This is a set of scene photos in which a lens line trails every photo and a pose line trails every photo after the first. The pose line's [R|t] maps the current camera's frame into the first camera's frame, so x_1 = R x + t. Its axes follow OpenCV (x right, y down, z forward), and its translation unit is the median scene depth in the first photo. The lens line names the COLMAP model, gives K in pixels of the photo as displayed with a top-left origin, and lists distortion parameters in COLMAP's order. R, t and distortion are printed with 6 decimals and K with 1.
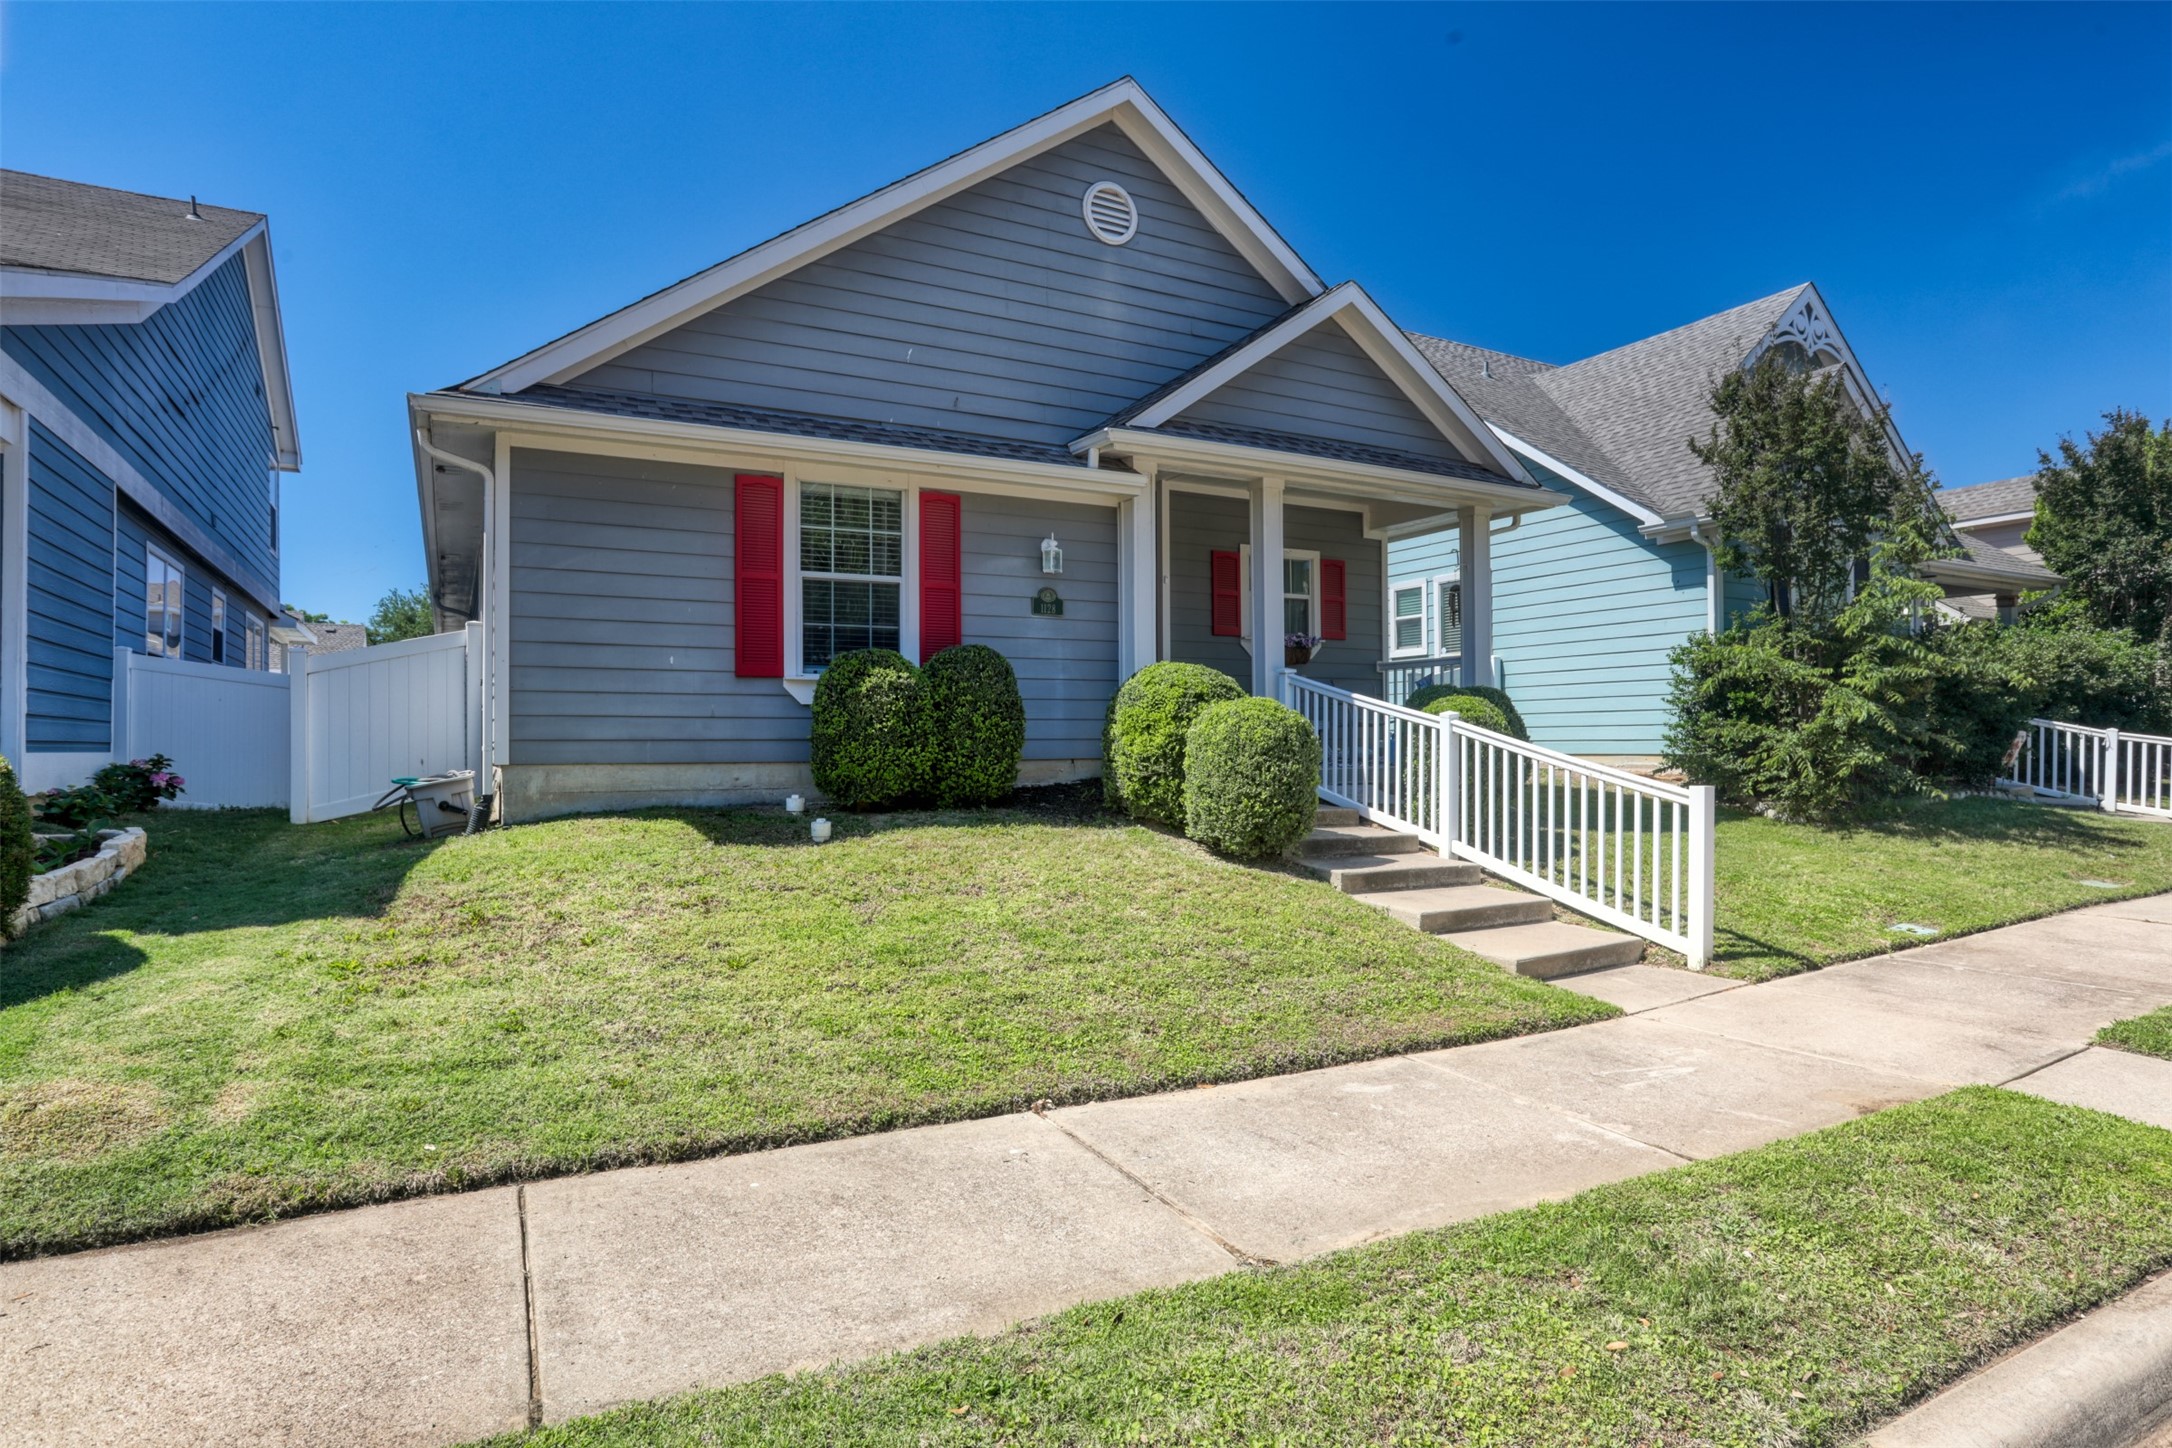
lens RADIAL K [[1184.0, 0, 1088.9], [0, 1184.0, 737.1], [0, 0, 1]] dist [-0.053732, 0.034684]
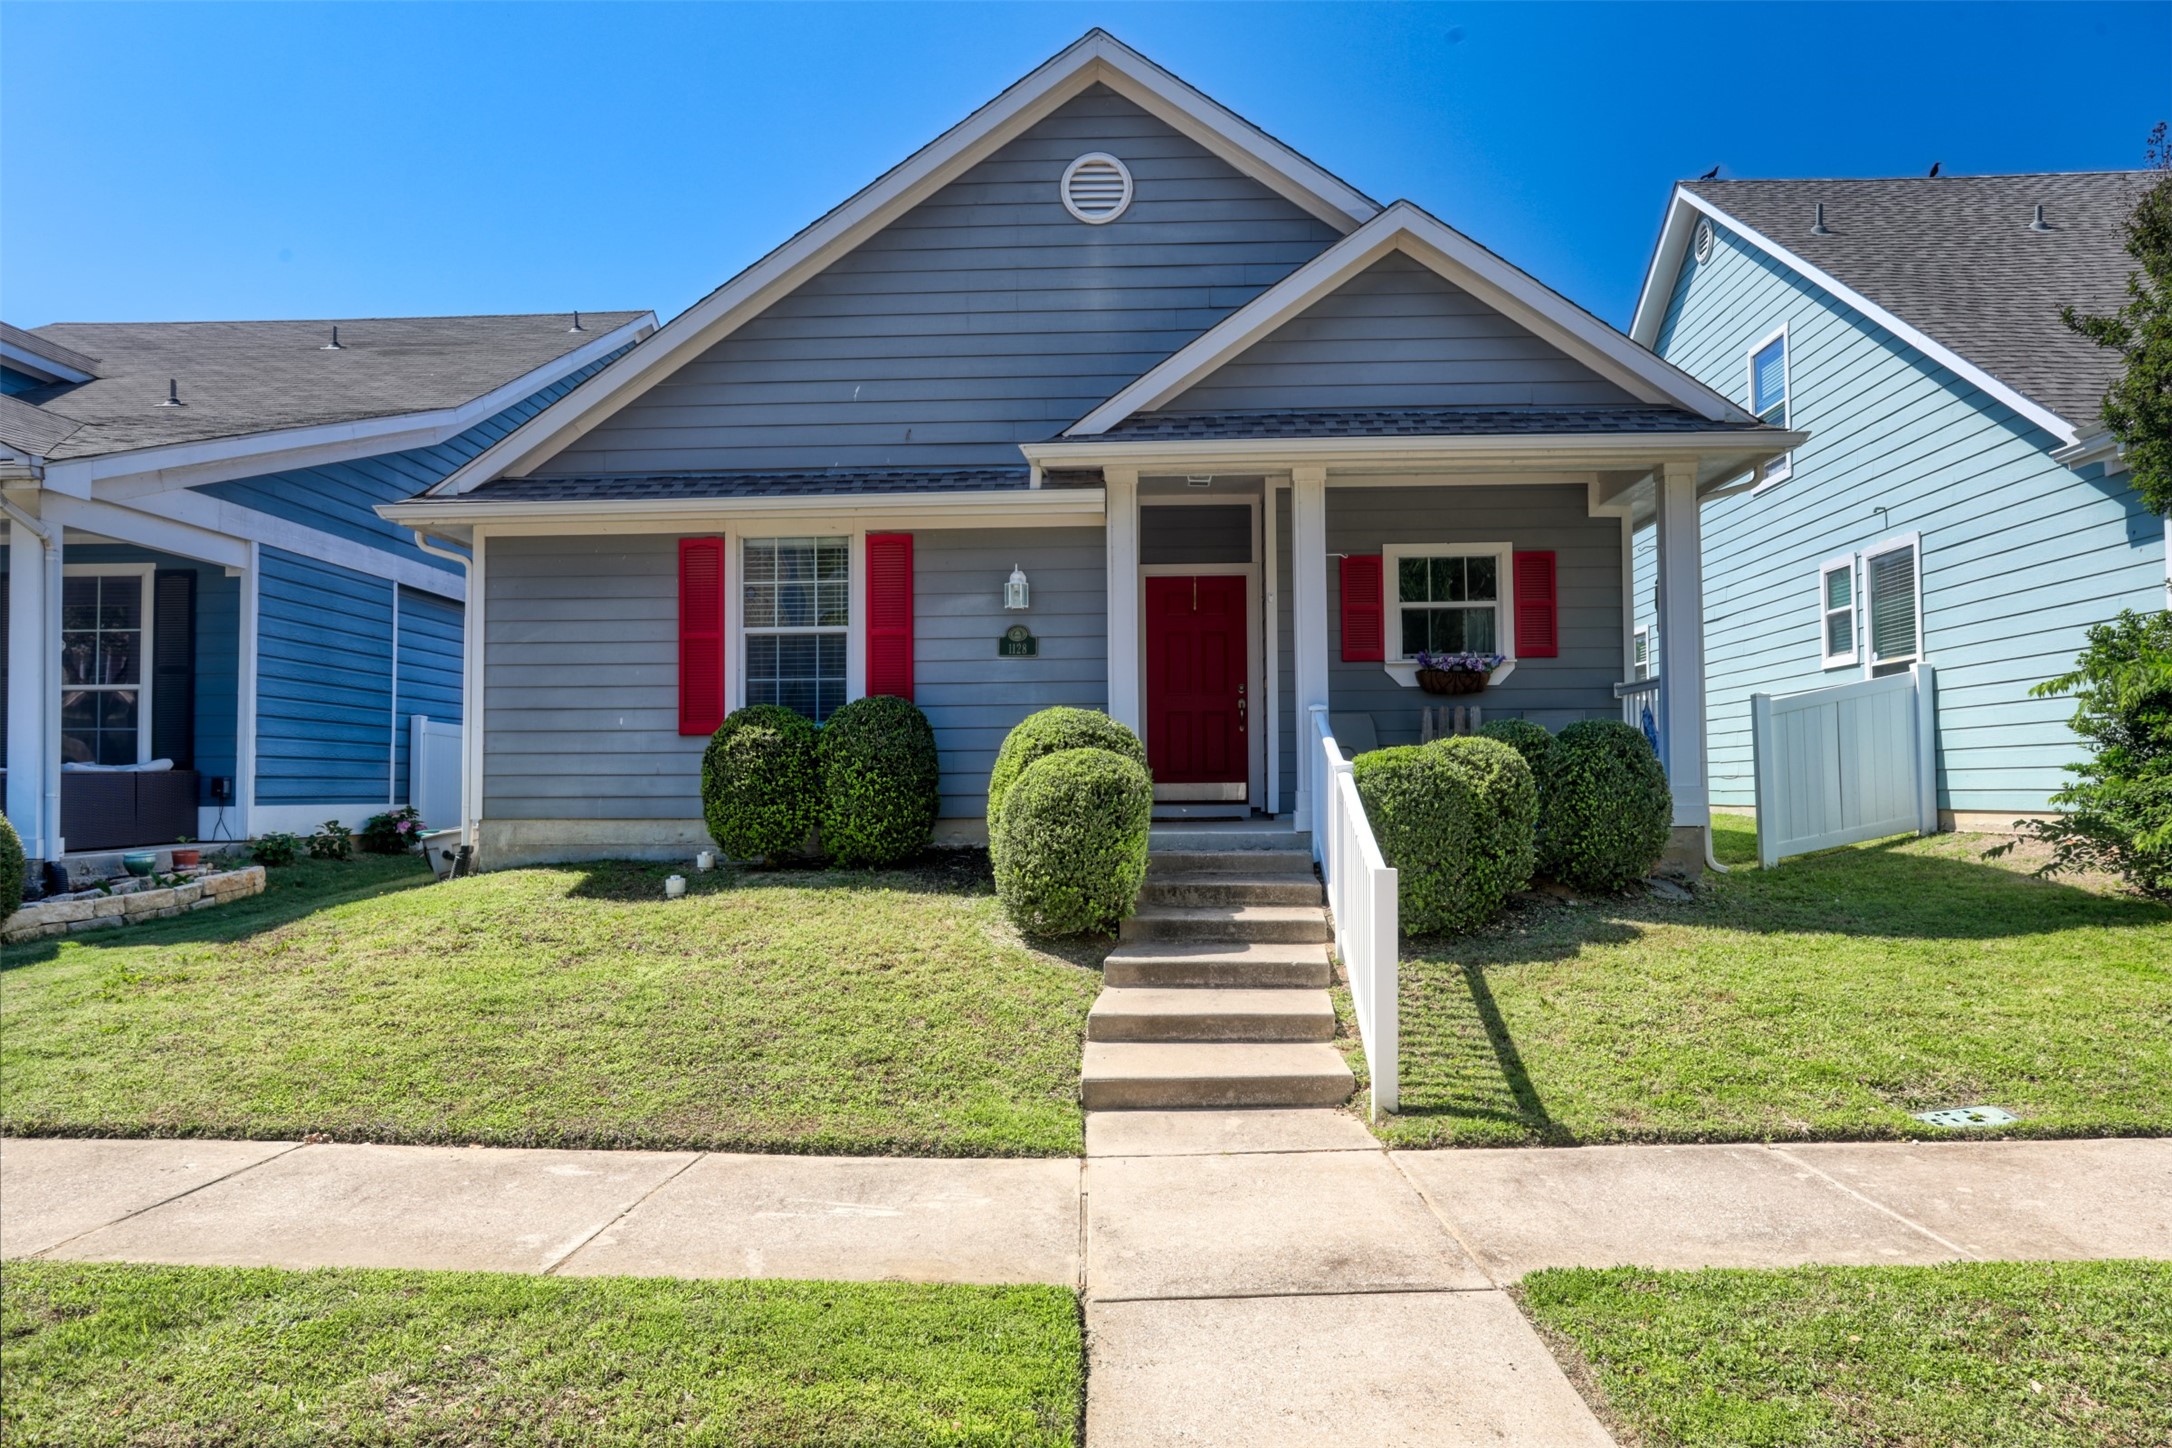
lens RADIAL K [[1448.5, 0, 1083.4], [0, 1448.5, 738.4], [0, 0, 1]] dist [-0.008856, 0.004745]
pose [[0.851978, -0.018583, -0.523247, 0.636866], [0.005104, 0.999617, -0.027189, -0.011714], [0.523552, 0.020494, 0.851747, 0.103220]]
